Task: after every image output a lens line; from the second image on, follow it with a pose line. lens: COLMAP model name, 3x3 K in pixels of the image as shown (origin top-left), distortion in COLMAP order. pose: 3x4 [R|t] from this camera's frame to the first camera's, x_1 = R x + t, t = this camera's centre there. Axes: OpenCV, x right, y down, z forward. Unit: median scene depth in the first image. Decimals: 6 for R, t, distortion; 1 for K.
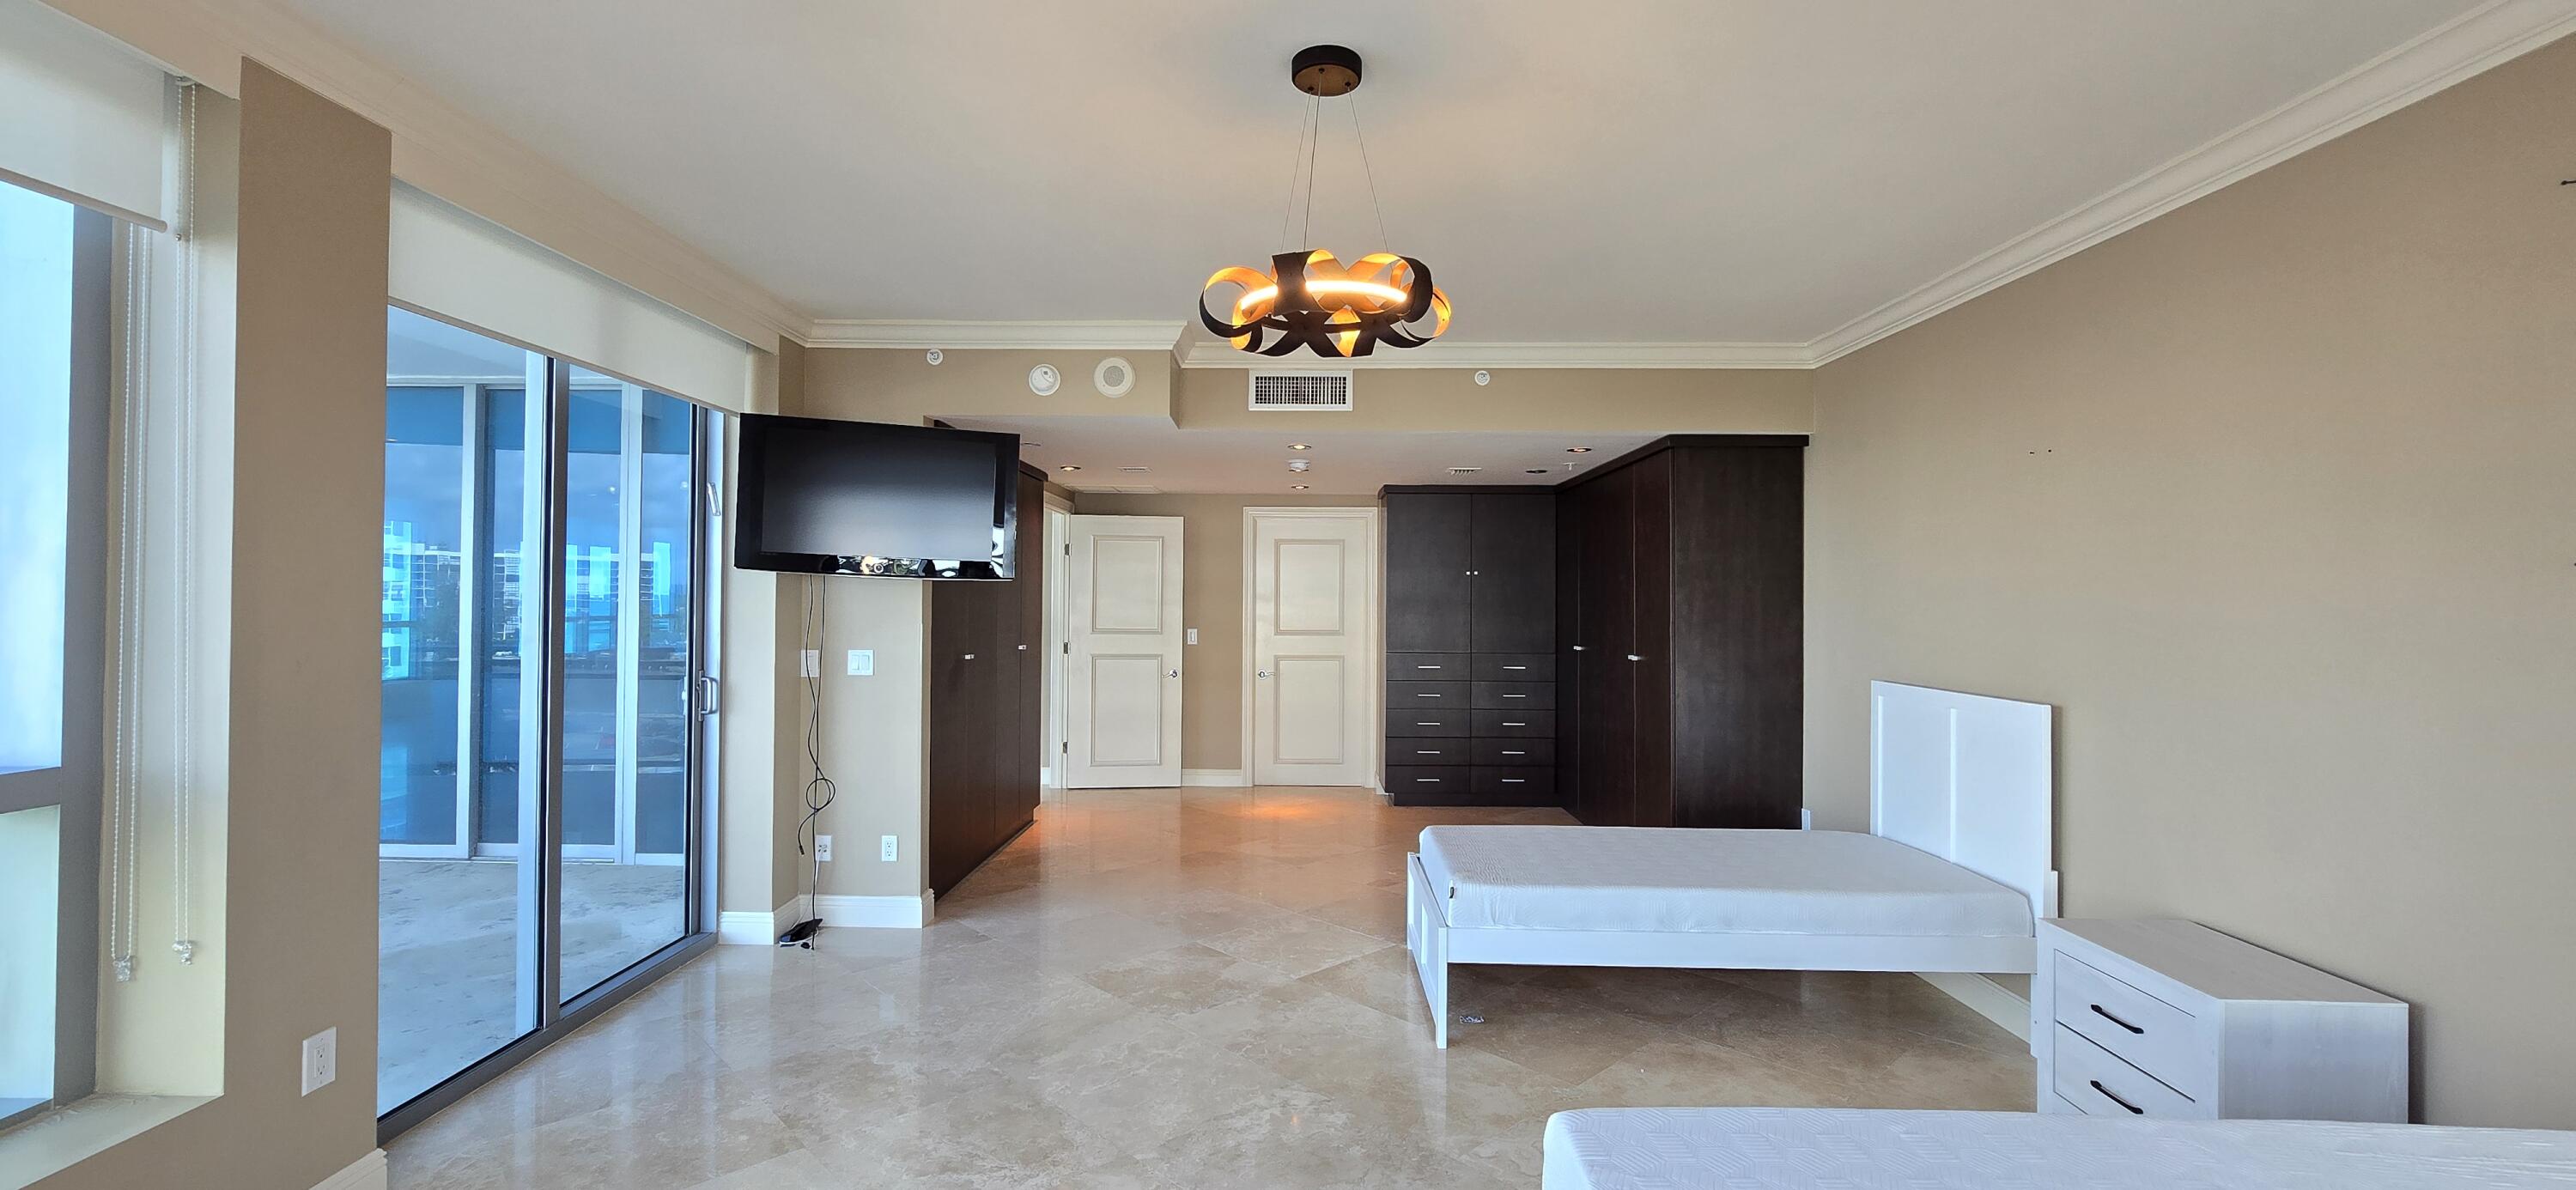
lens RADIAL K [[1064.4, 0, 1278.8], [0, 1064.4, 583.2], [0, 0, 1]] dist [-0.001523, -0.000357]
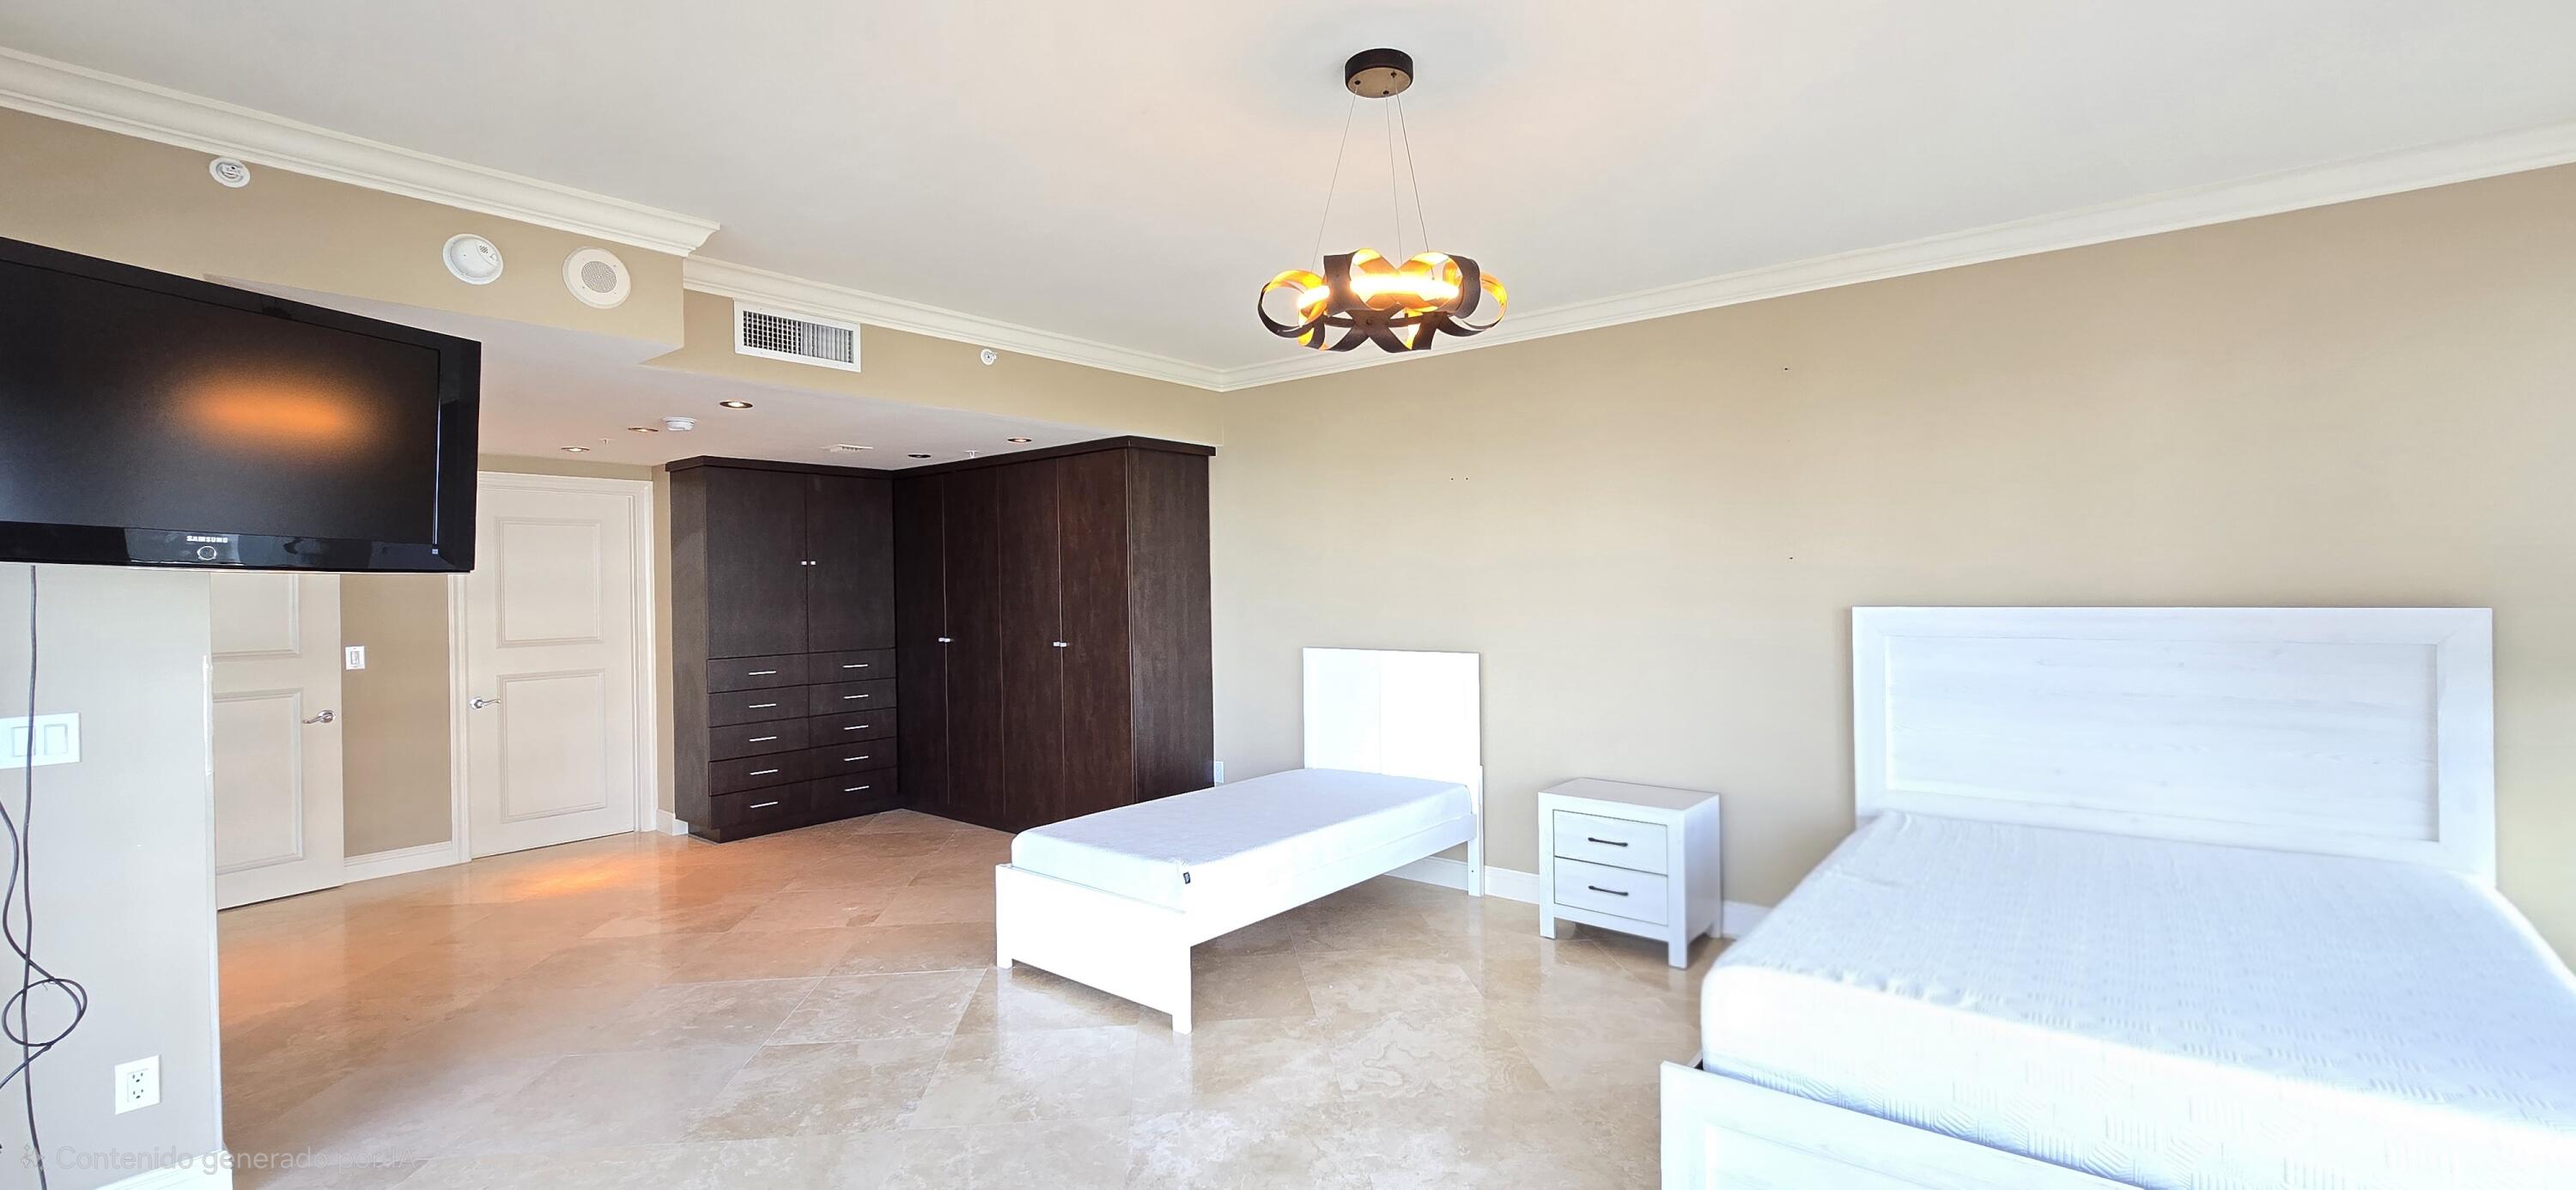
lens RADIAL K [[1064.4, 0, 1278.8], [0, 1064.4, 583.2], [0, 0, 1]] dist [-0.001523, -0.000357]
pose [[0.611705, -0.015518, 0.790934, -0.418996], [0.007699, 0.999877, 0.013663, -0.002518], [-0.791048, -0.002268, 0.611749, 0.223470]]
